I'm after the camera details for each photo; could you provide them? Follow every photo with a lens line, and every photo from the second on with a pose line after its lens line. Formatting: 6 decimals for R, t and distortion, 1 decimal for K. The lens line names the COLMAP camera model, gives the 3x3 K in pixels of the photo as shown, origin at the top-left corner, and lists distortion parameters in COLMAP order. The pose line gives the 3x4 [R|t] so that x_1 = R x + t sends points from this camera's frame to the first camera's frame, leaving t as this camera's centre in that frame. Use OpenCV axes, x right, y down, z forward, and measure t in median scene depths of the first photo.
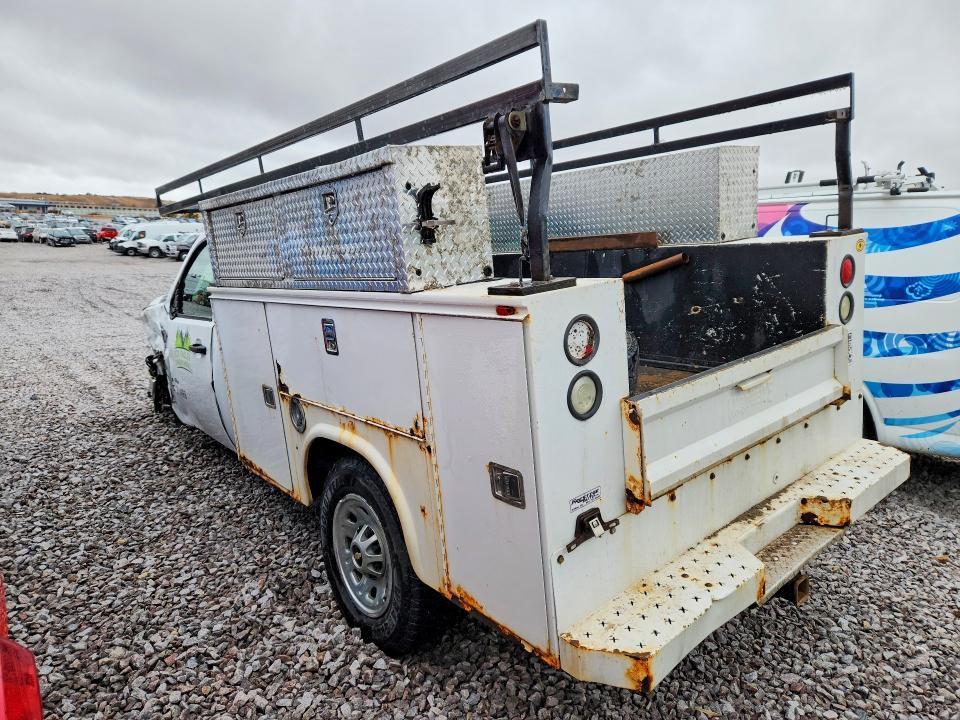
lens RADIAL K [[644.9, 0, 480.0], [0, 644.9, 359.1], [0, 0, 1]] dist [0.042657, -0.011702]
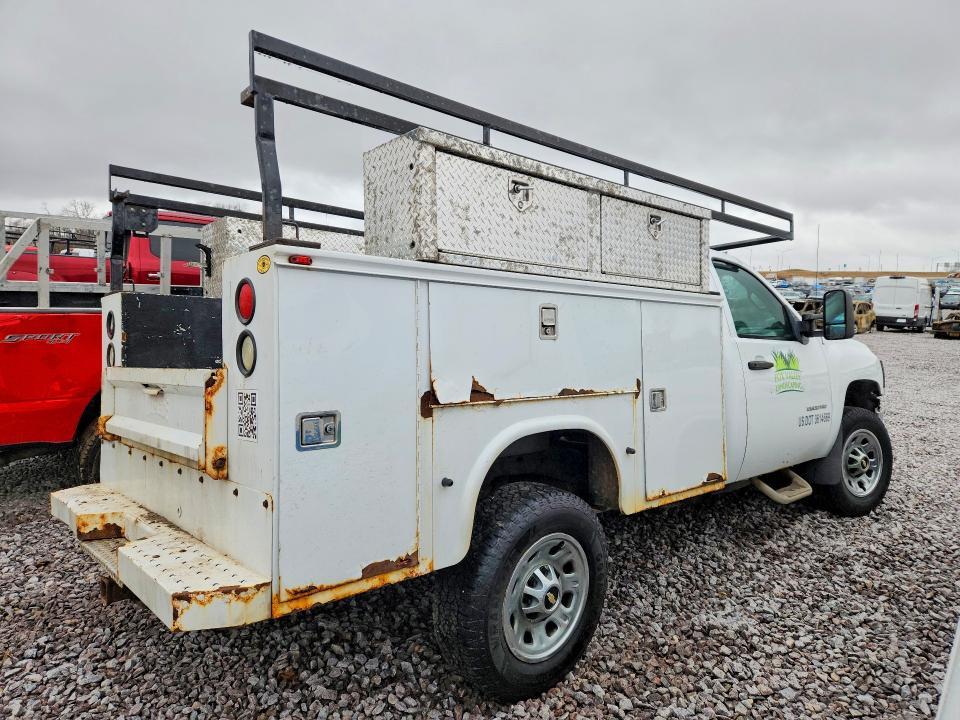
lens RADIAL K [[644.9, 0, 480.0], [0, 644.9, 358.5], [0, 0, 1]] dist [0.042657, -0.011702]
pose [[0.047539, 0.090151, -0.994793, 1.243535], [-0.196181, 0.977364, 0.079196, -0.175010], [0.979415, 0.191394, 0.064149, 1.179132]]
